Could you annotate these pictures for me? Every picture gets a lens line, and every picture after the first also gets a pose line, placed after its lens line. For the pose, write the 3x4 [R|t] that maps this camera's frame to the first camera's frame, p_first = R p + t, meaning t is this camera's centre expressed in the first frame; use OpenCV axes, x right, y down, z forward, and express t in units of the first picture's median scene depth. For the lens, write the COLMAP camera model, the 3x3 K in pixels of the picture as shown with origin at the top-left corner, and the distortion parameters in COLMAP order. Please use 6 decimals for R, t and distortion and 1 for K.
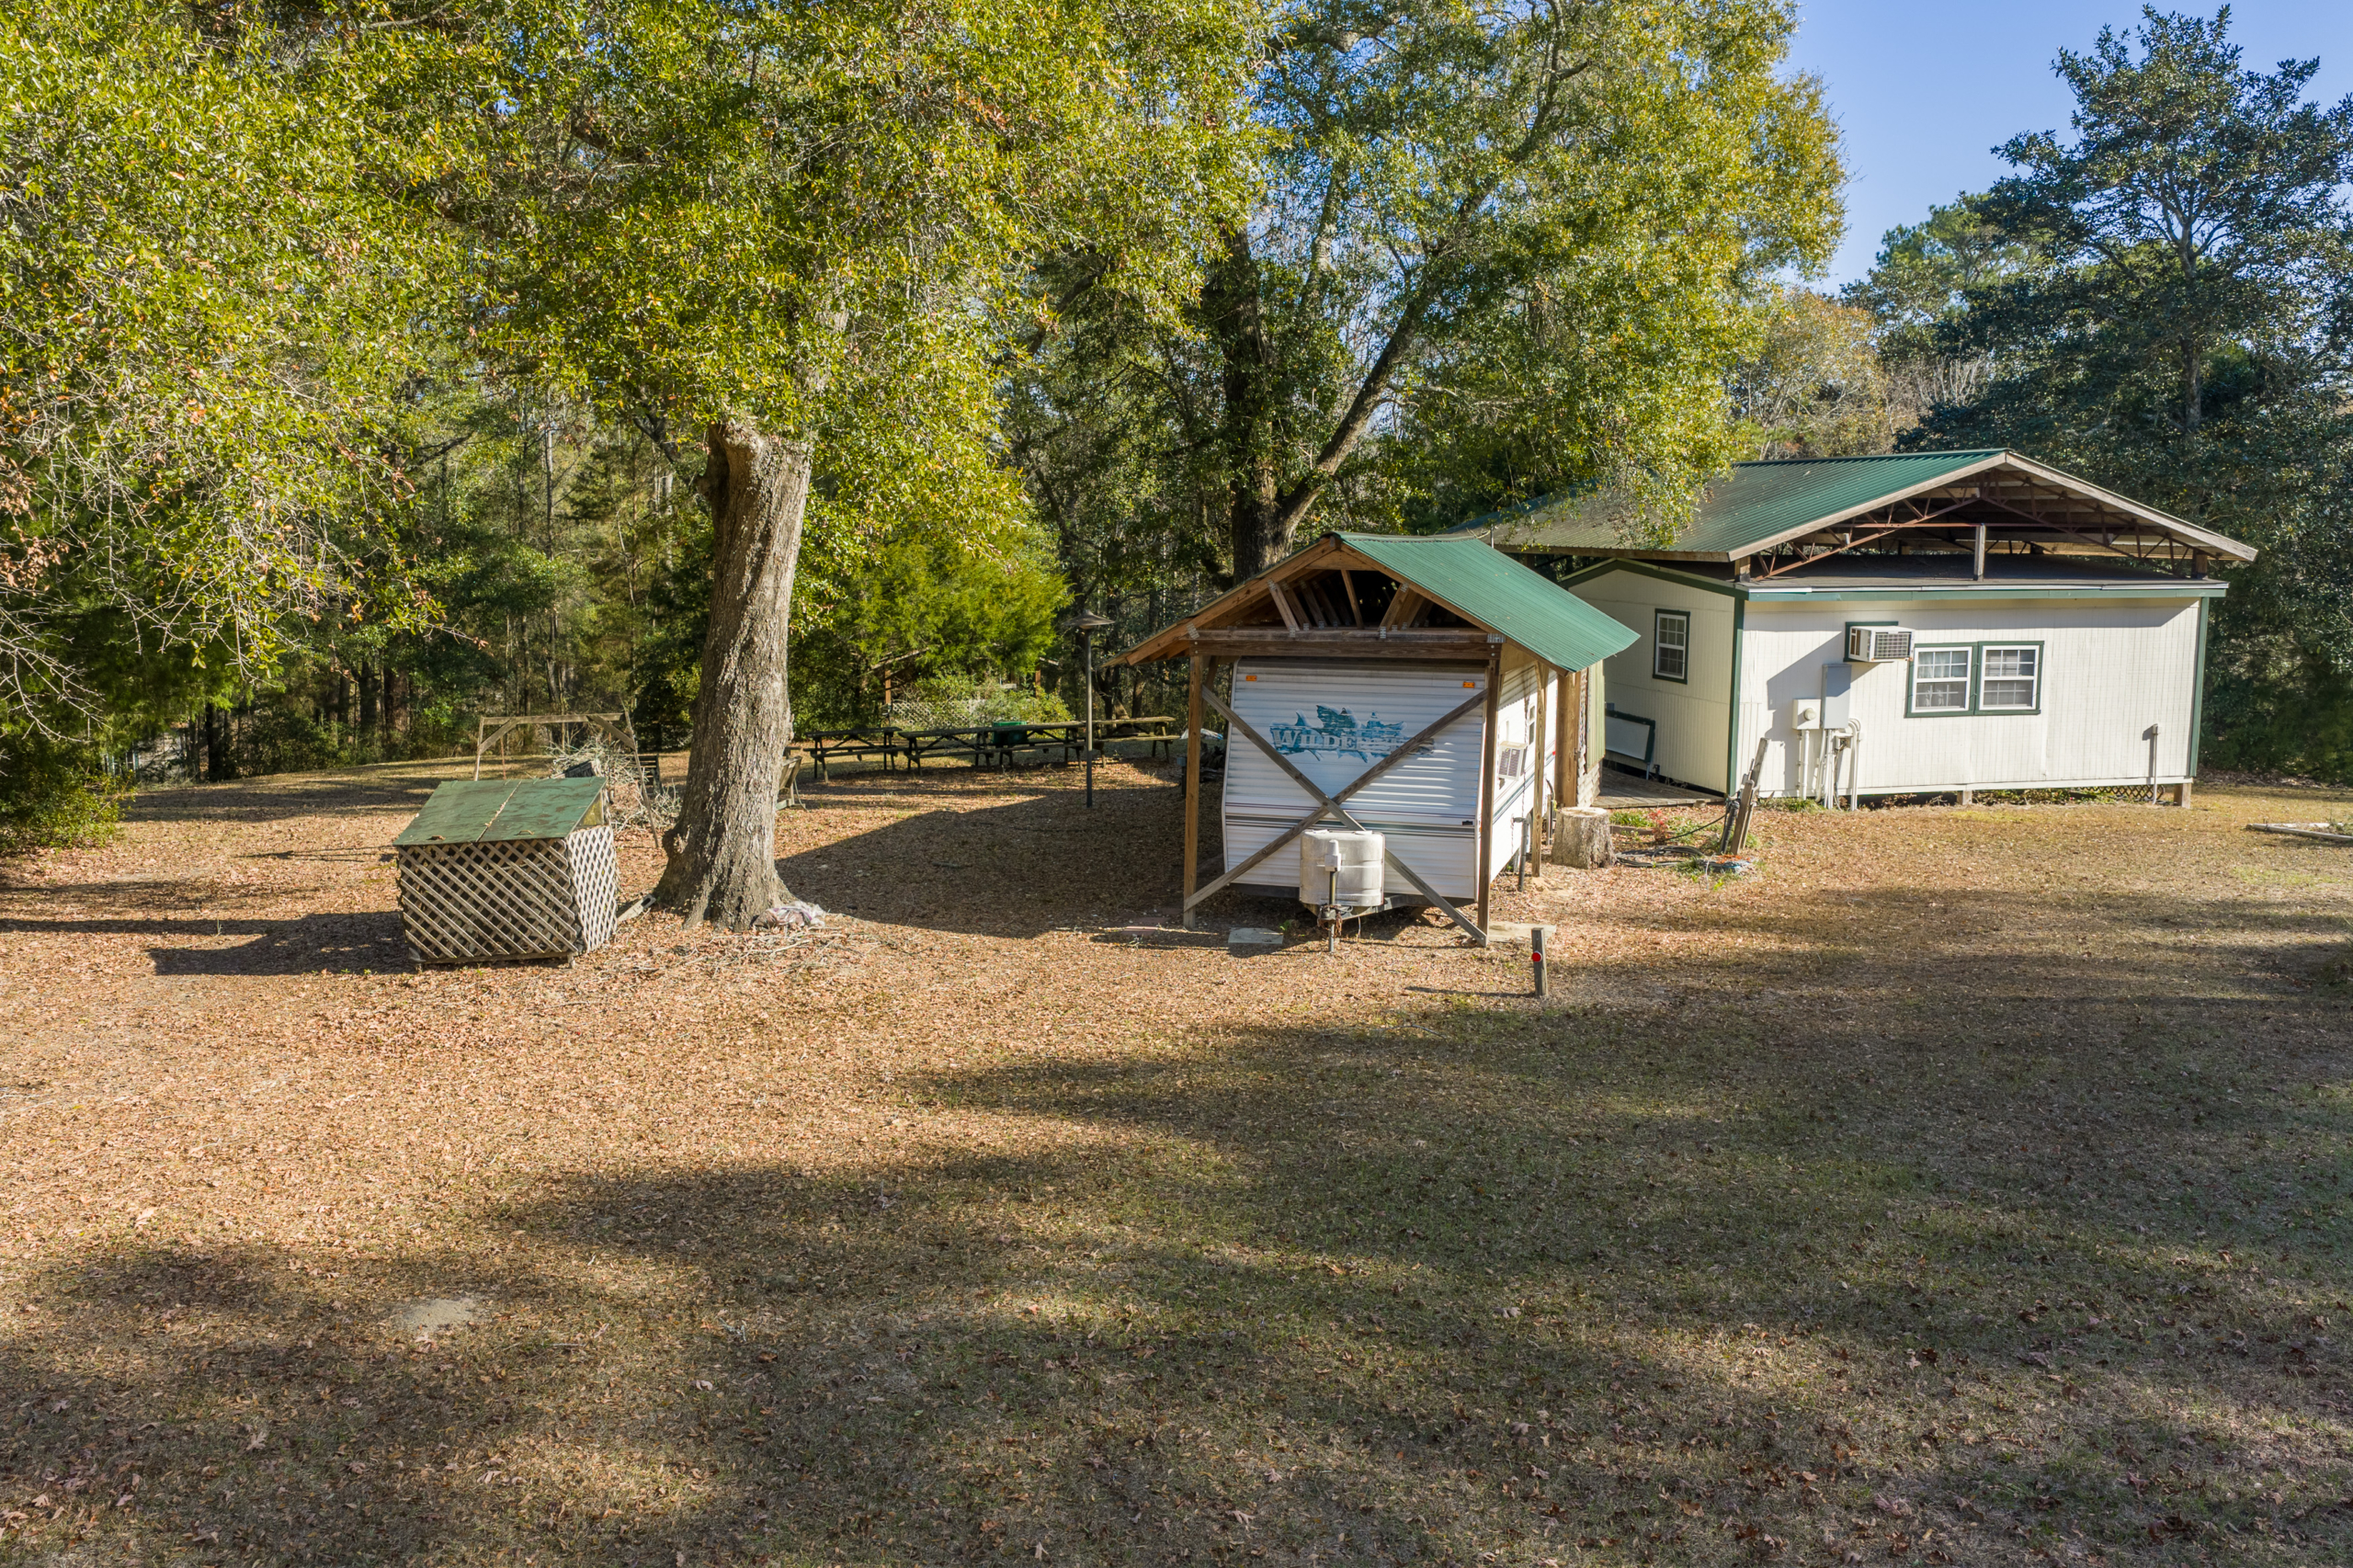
lens RADIAL K [[1874.4, 0, 1173.4], [0, 1874.4, 783.9], [0, 0, 1]] dist [0.006094, -0.000427]
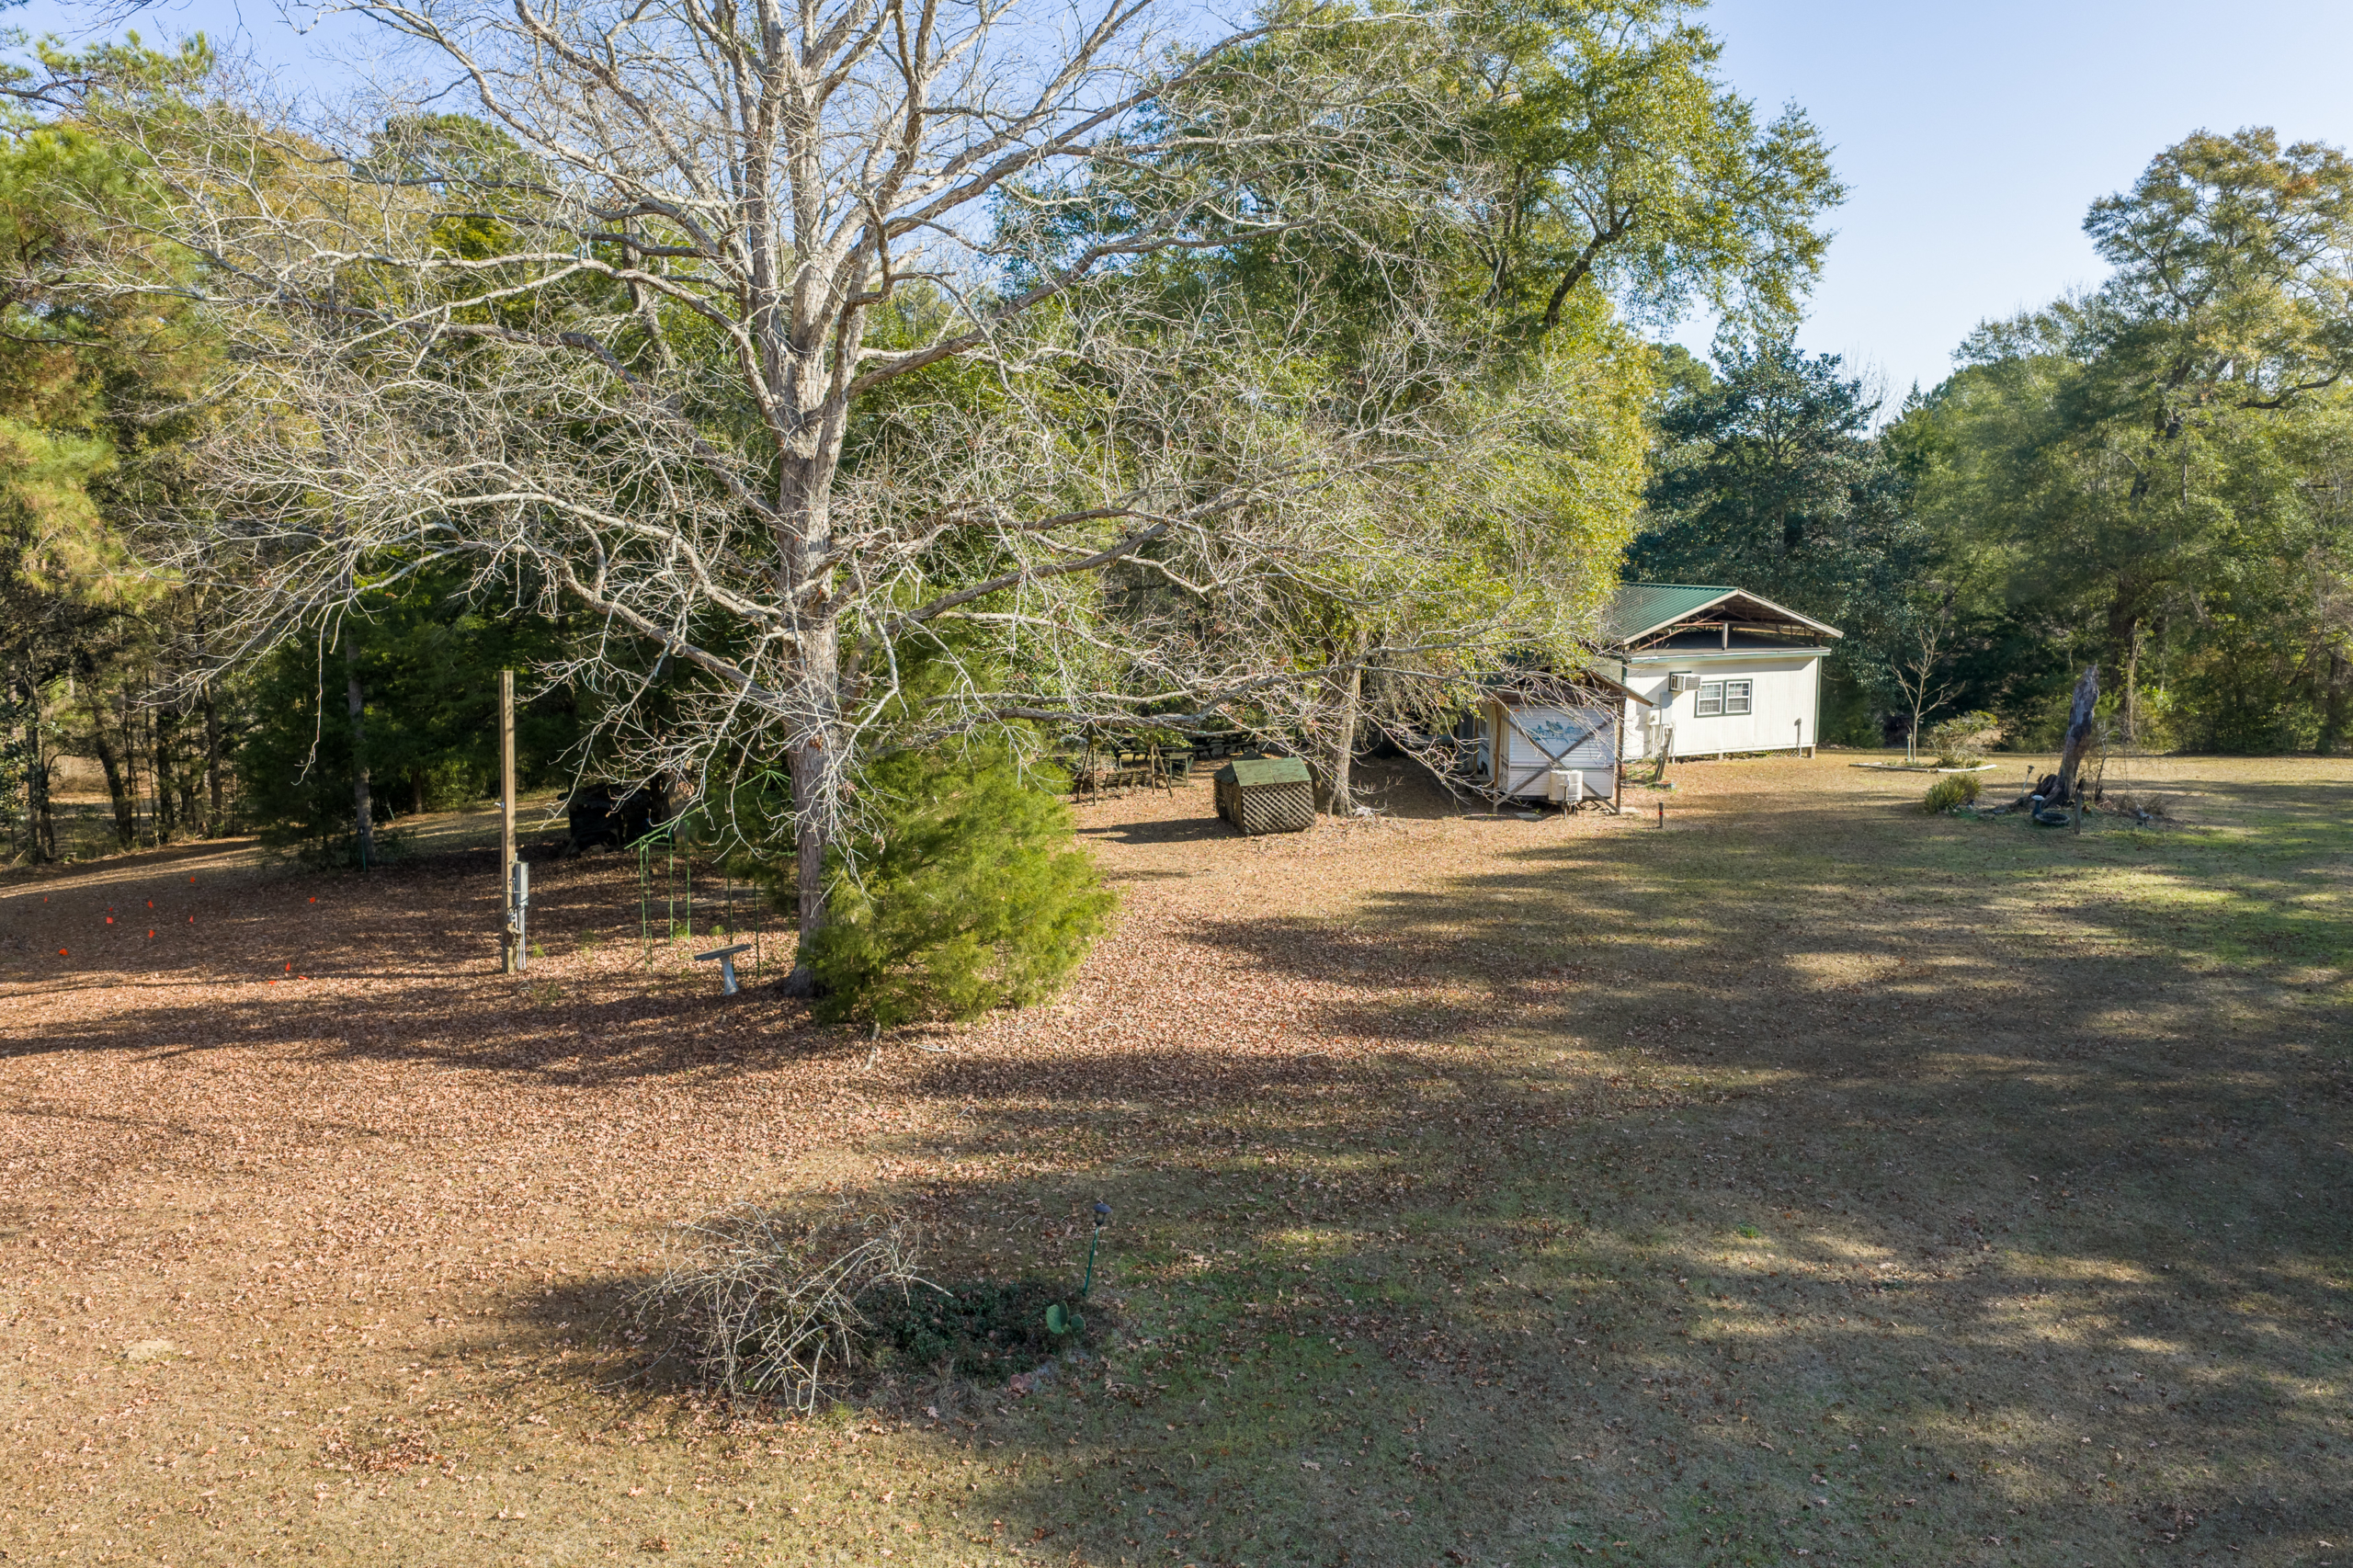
lens RADIAL K [[1874.4, 0, 1178.8], [0, 1874.4, 781.5], [0, 0, 1]] dist [0.006094, -0.000427]
pose [[0.967743, -0.034281, 0.249596, -0.673754], [0.035167, 0.999381, 0.000912, 0.012324], [-0.249473, 0.007895, 0.968350, -0.845220]]
